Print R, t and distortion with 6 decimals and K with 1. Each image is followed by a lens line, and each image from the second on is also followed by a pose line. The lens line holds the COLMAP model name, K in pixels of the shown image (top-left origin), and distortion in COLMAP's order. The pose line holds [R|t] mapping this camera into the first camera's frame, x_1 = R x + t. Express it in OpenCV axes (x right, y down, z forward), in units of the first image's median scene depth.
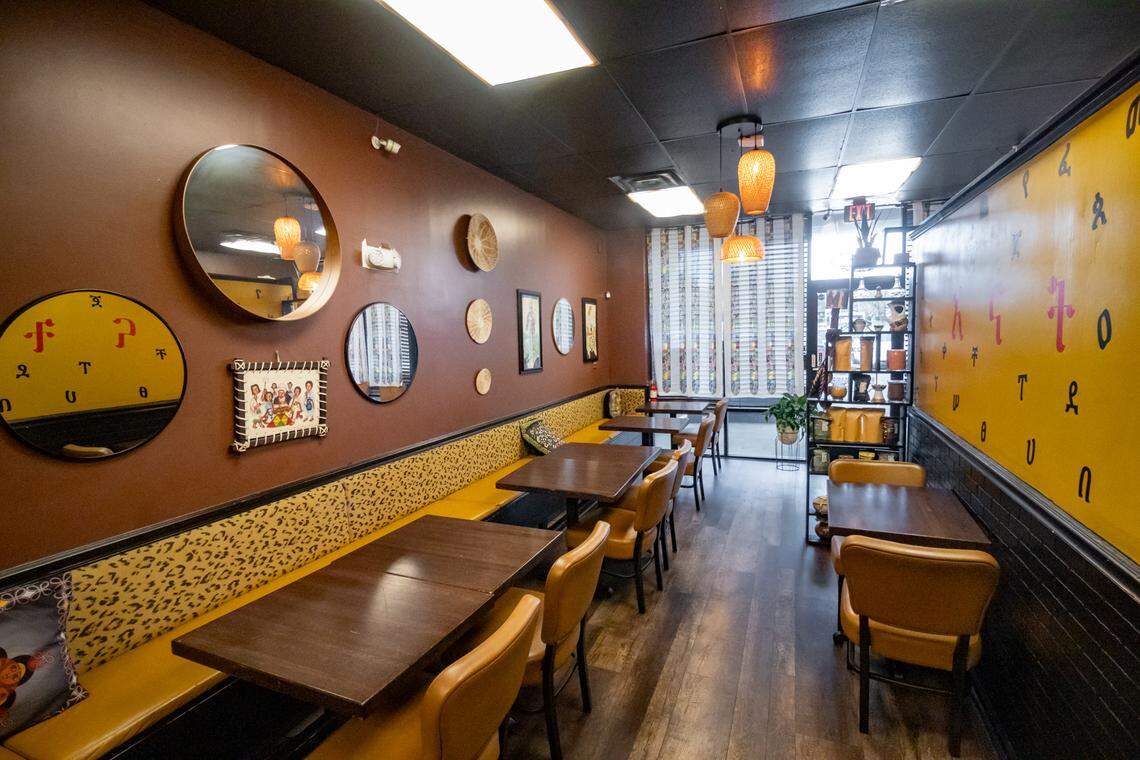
lens RADIAL K [[534.5, 0, 570.0], [0, 534.5, 380.0], [0, 0, 1]] dist [-0.021019, -0.000950]
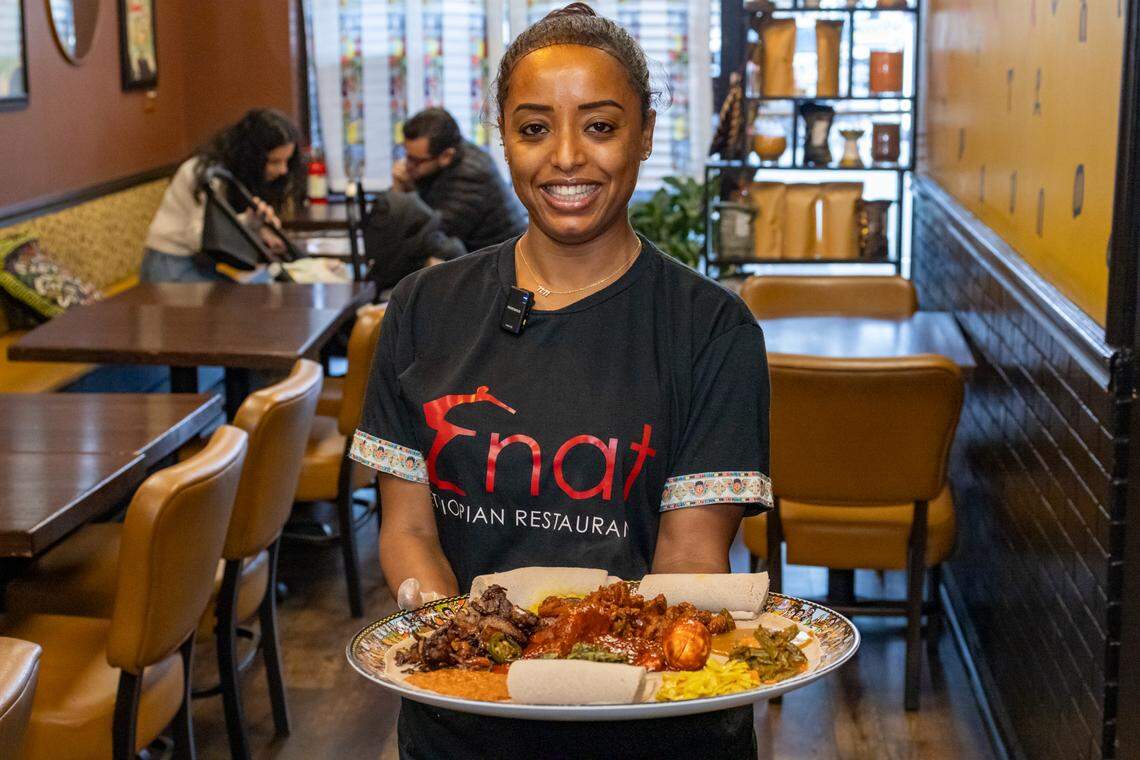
lens RADIAL K [[1908.4, 0, 570.0], [0, 1908.4, 380.0], [0, 0, 1]] dist [-0.053790, -0.132564]
pose [[0.948947, -0.036402, 0.313329, -0.159235], [0.006445, 0.995349, 0.096118, 0.065230], [-0.315370, -0.089192, 0.944768, -0.471055]]
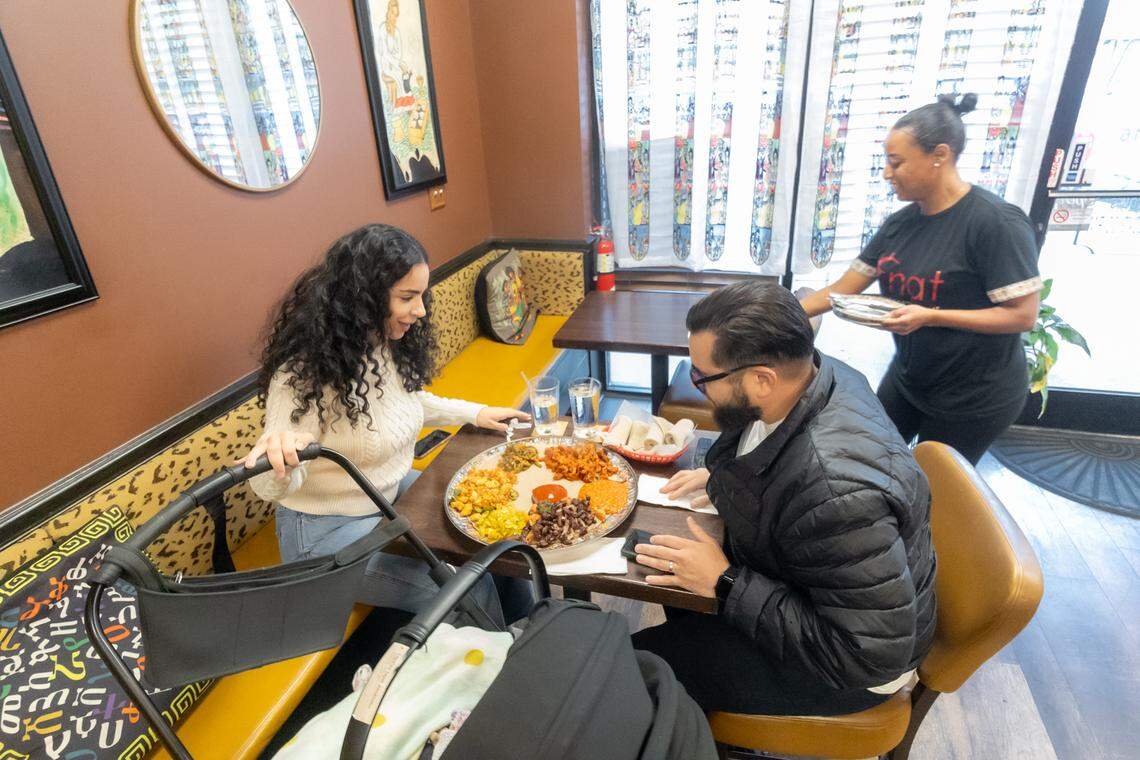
lens RADIAL K [[634.8, 0, 570.0], [0, 634.8, 380.0], [0, 0, 1]] dist [-0.001289, -0.000170]
pose [[0.994855, -0.060404, 0.081328, 0.168819], [0.029977, 0.942371, 0.333225, -0.093642], [-0.096770, -0.329073, 0.939333, 1.036438]]
